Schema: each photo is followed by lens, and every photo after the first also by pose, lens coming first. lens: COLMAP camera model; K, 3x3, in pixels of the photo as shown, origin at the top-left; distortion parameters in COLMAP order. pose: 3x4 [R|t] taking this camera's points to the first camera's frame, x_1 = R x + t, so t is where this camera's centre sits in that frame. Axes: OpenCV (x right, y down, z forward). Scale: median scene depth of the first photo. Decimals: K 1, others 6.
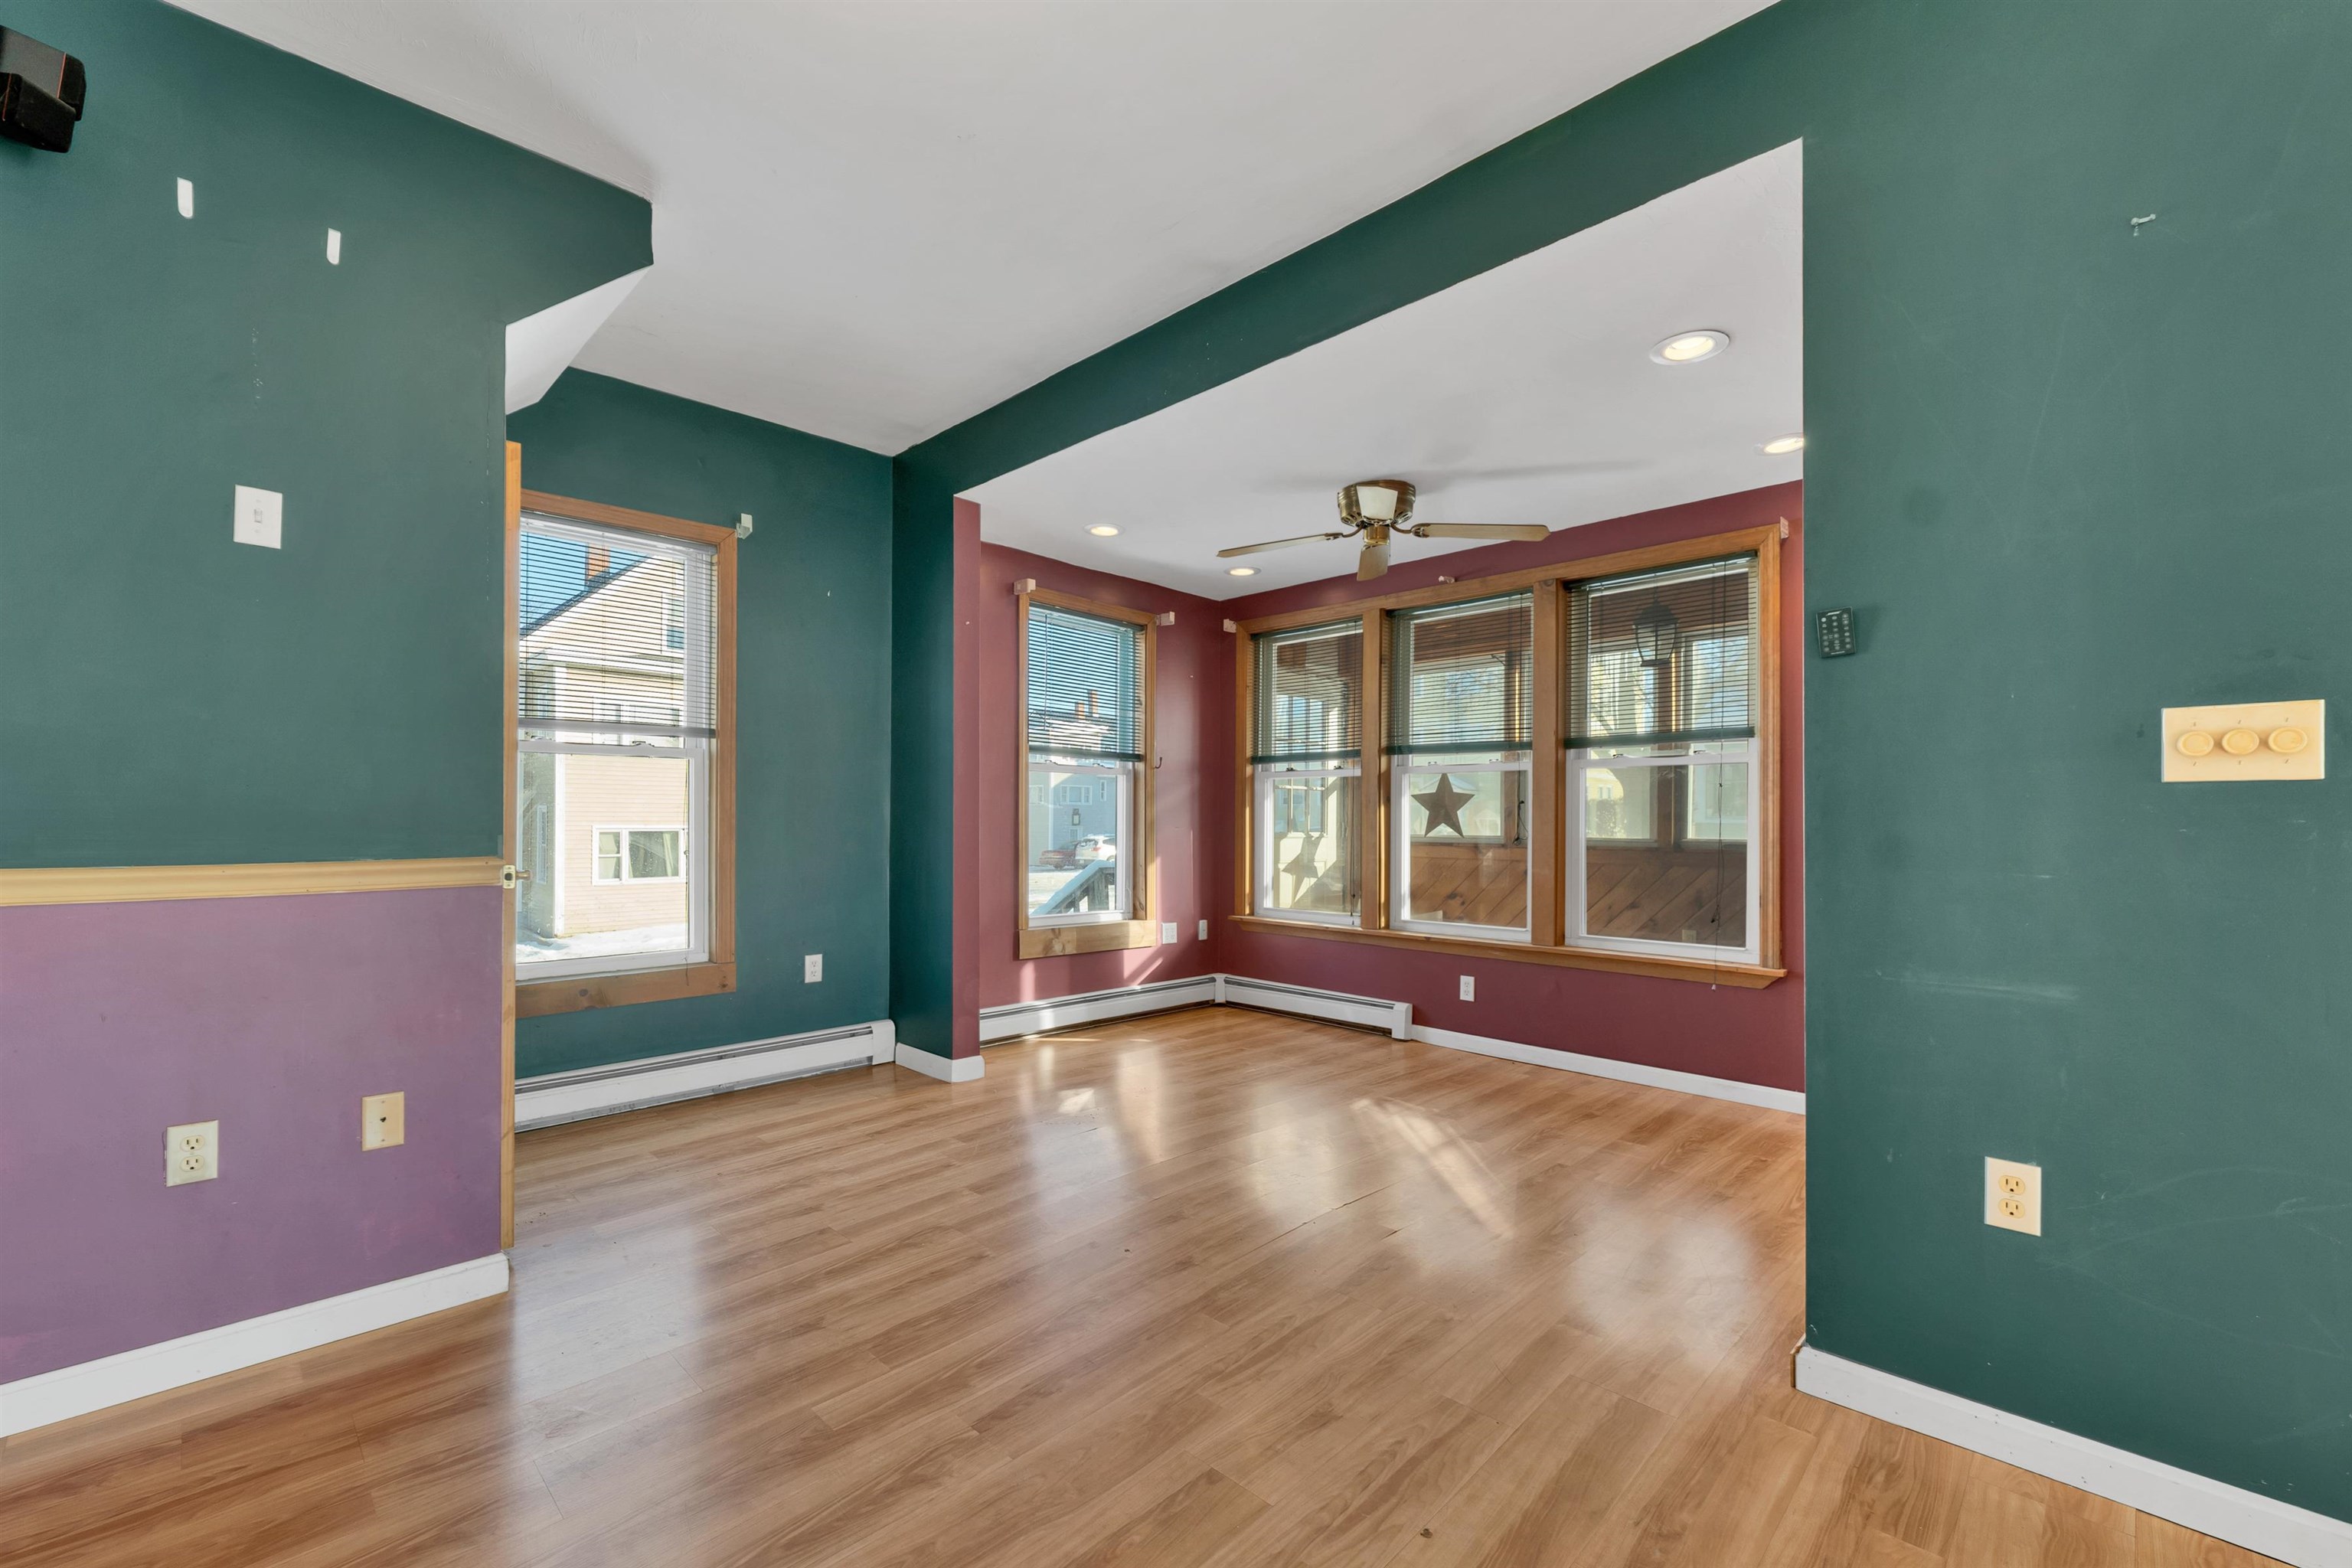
lens RADIAL K [[948.0, 0, 1181.9], [0, 948.0, 818.6], [0, 0, 1]] dist [0.000324, 0.000088]
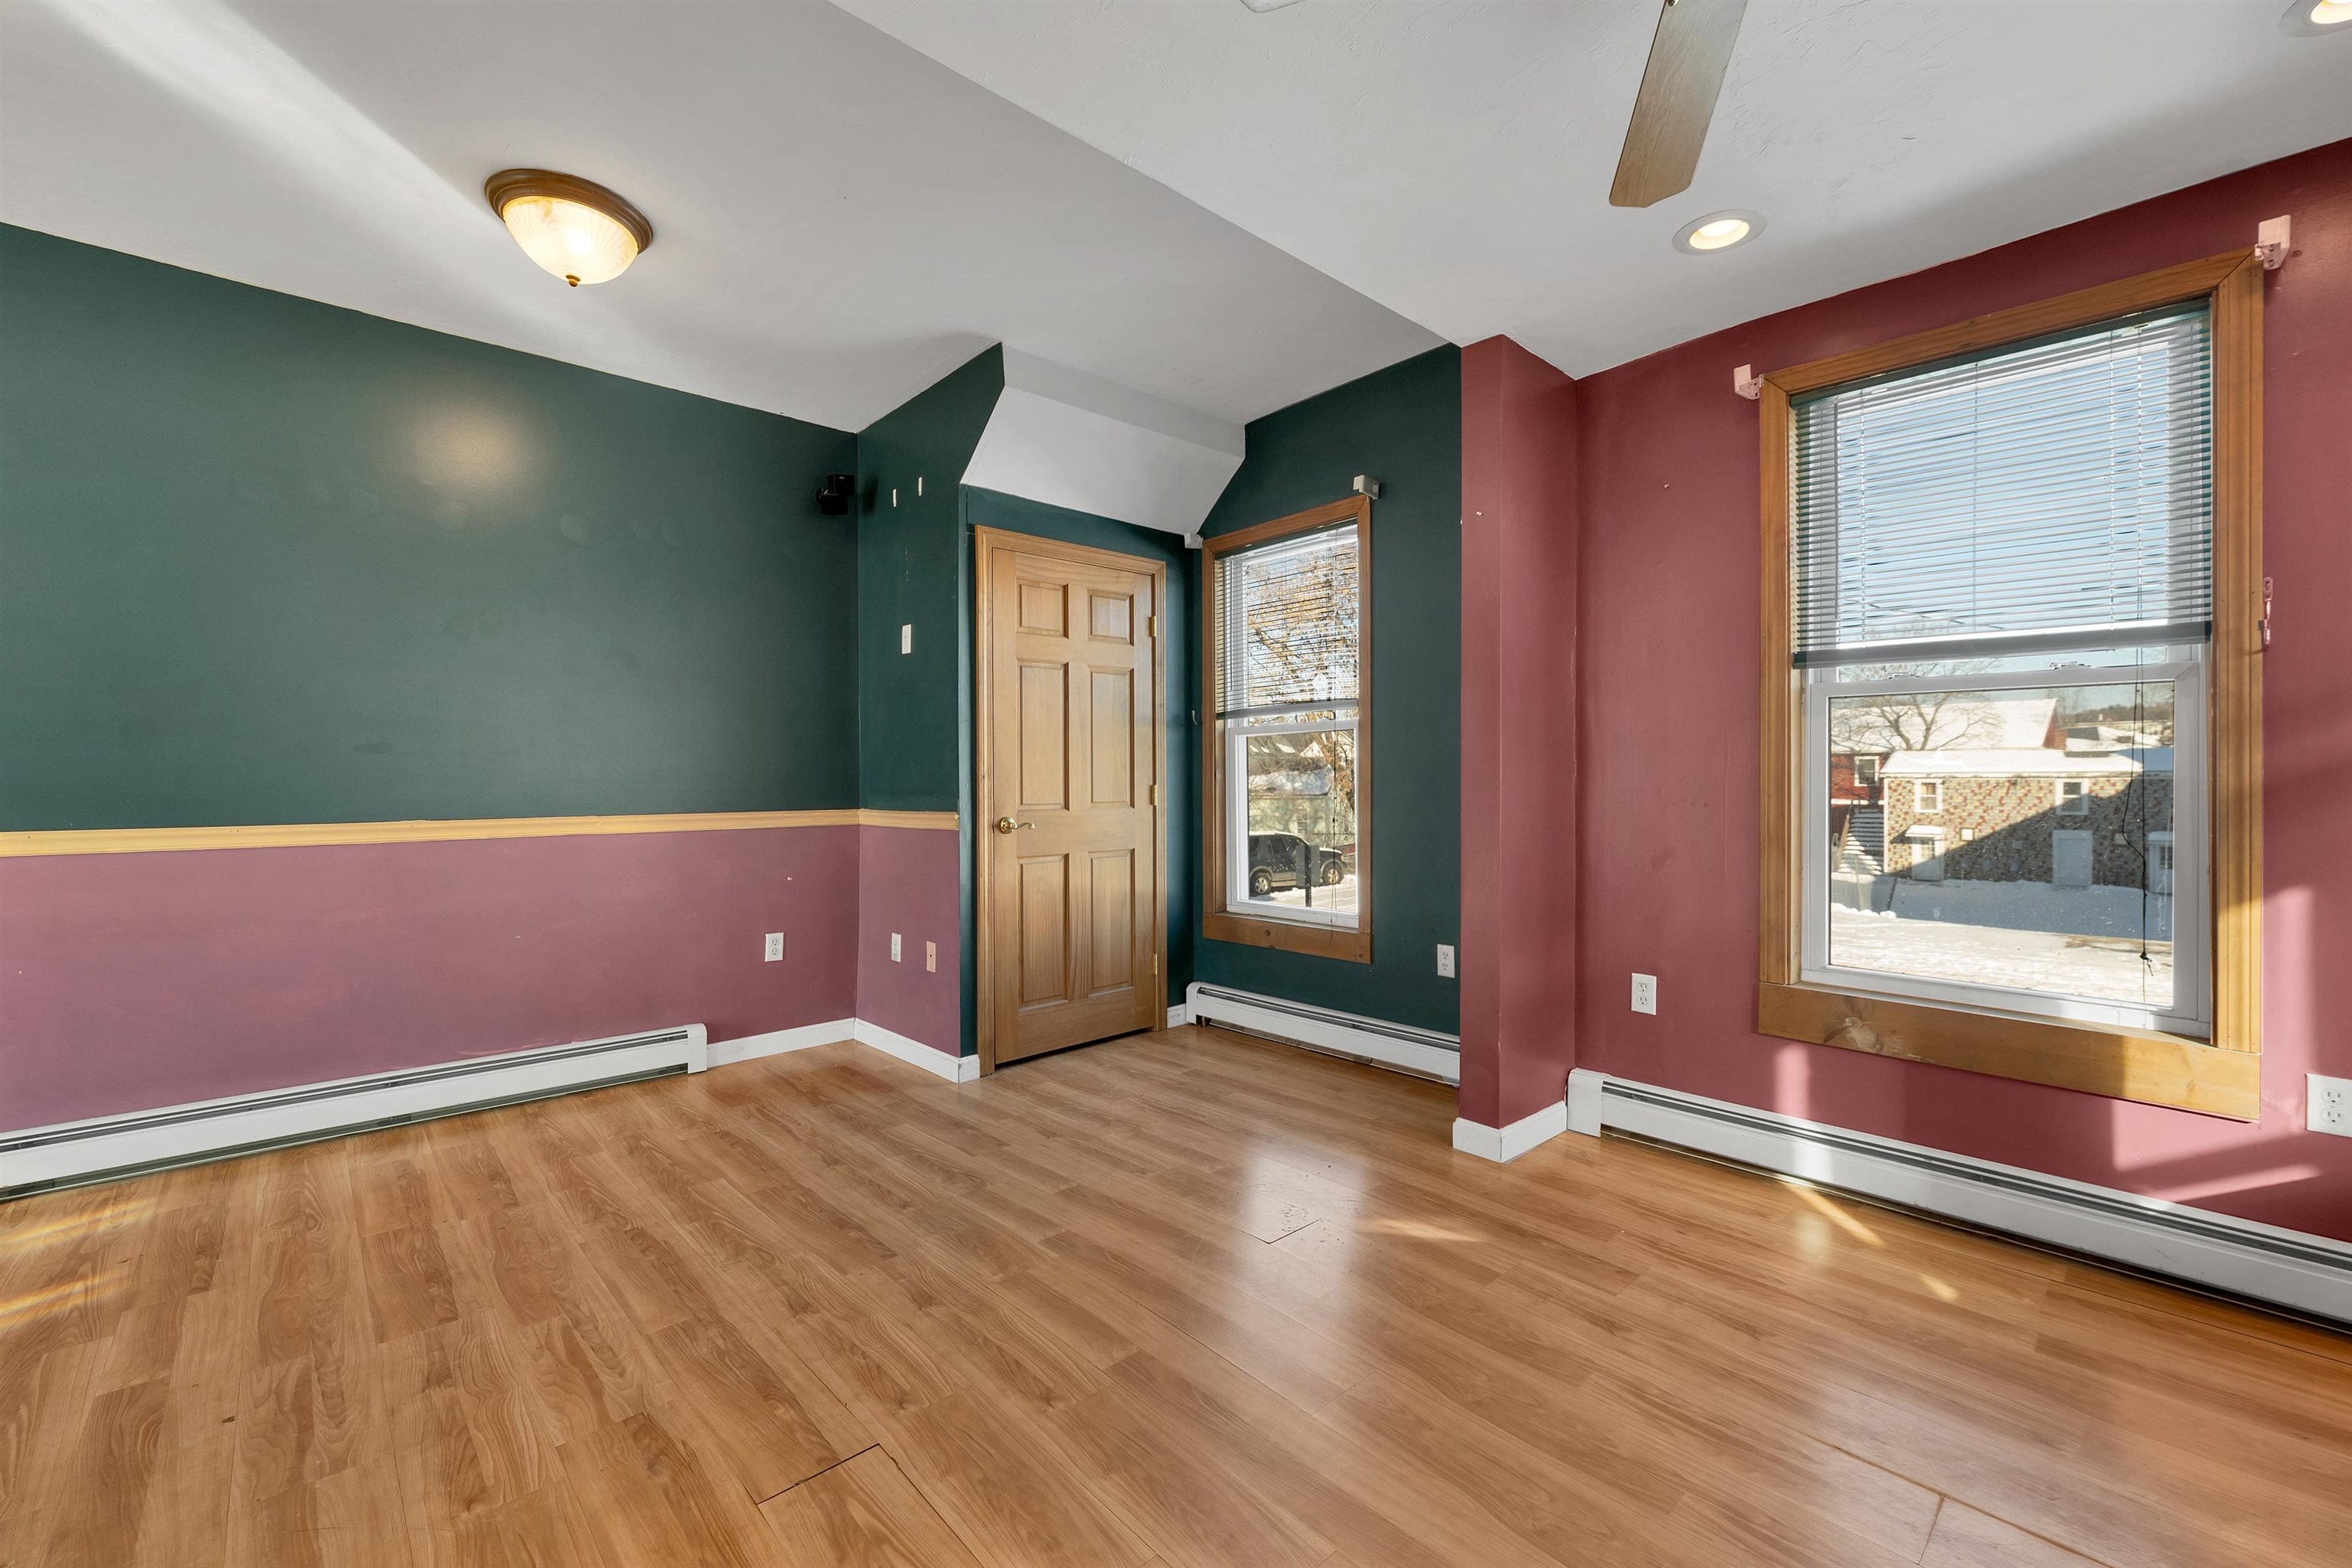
lens RADIAL K [[961.0, 0, 1171.8], [0, 961.0, 786.3], [0, 0, 1]] dist [0.000146, 0.000063]
pose [[-0.036802, 0.000322, -0.999323, 0.676317], [0.003139, 0.999995, 0.000206, -0.001912], [0.999318, -0.003129, -0.036803, 1.074319]]
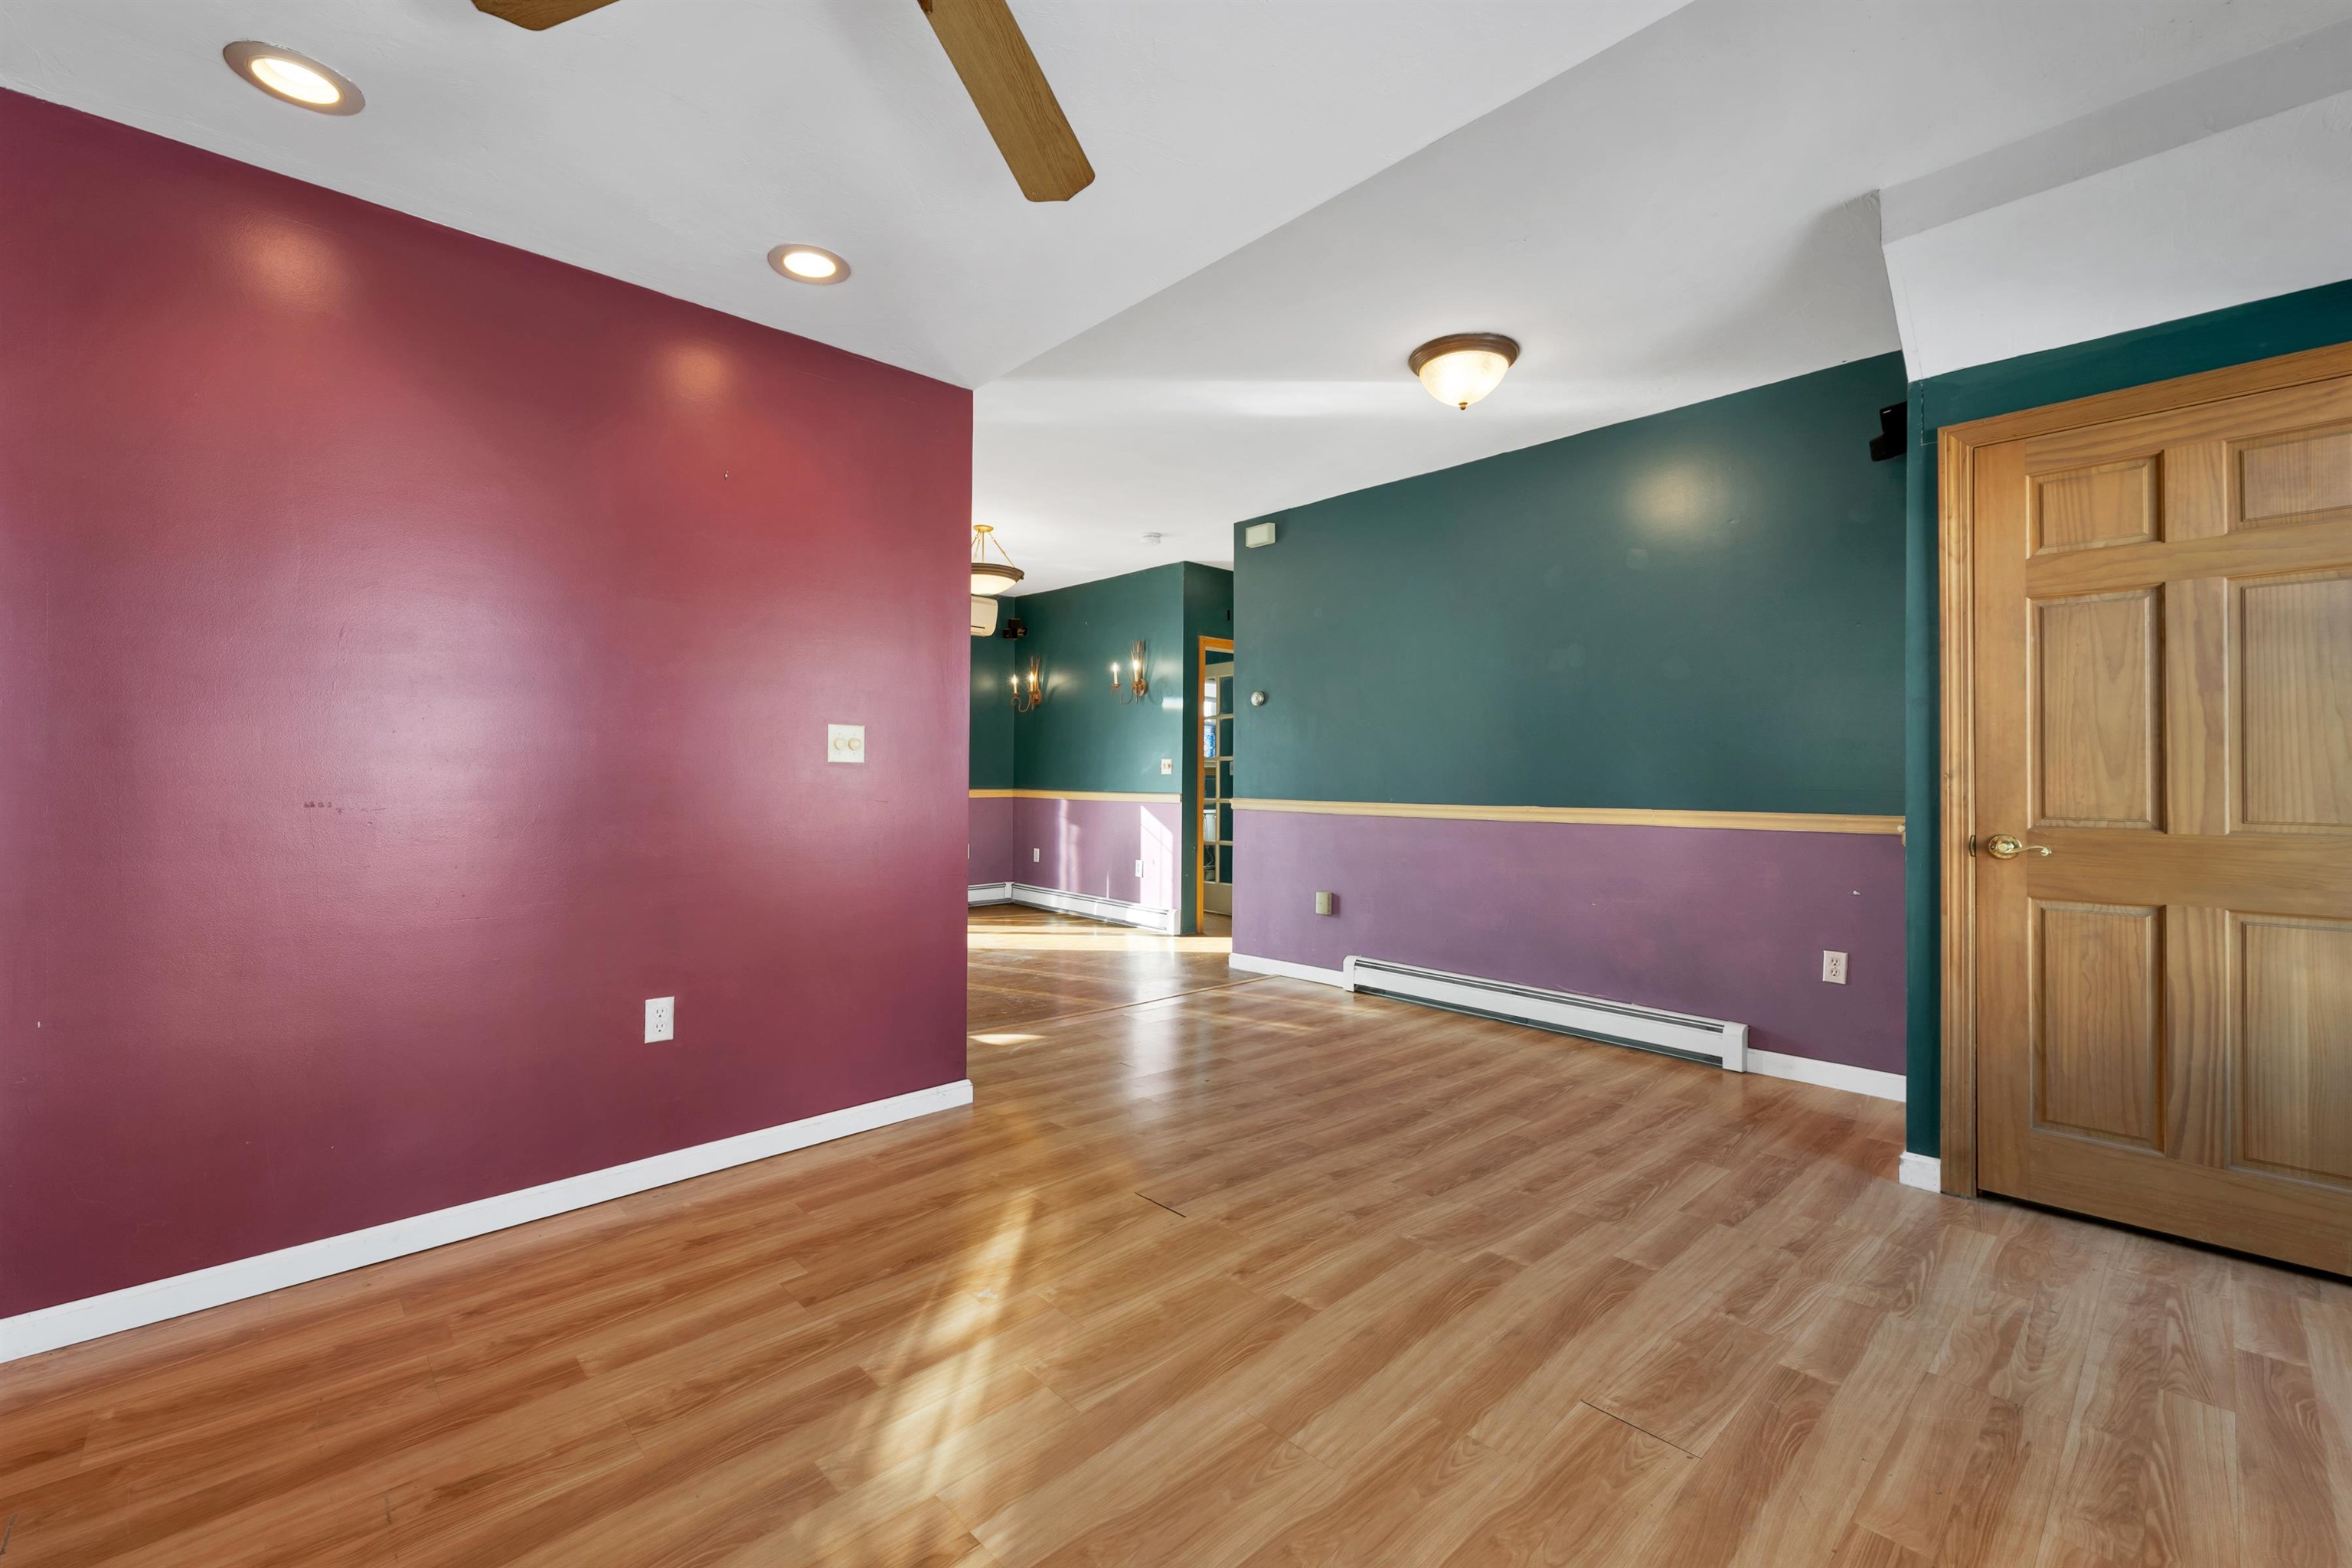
lens RADIAL K [[997.5, 0, 1179.1], [0, 997.5, 776.3], [0, 0, 1]] dist [0.001556, 0.000118]
pose [[-0.999412, -0.011905, 0.032162, 0.125809], [-0.011900, 0.999929, 0.000330, -0.005447], [-0.032164, -0.000053, -0.999483, 1.731818]]
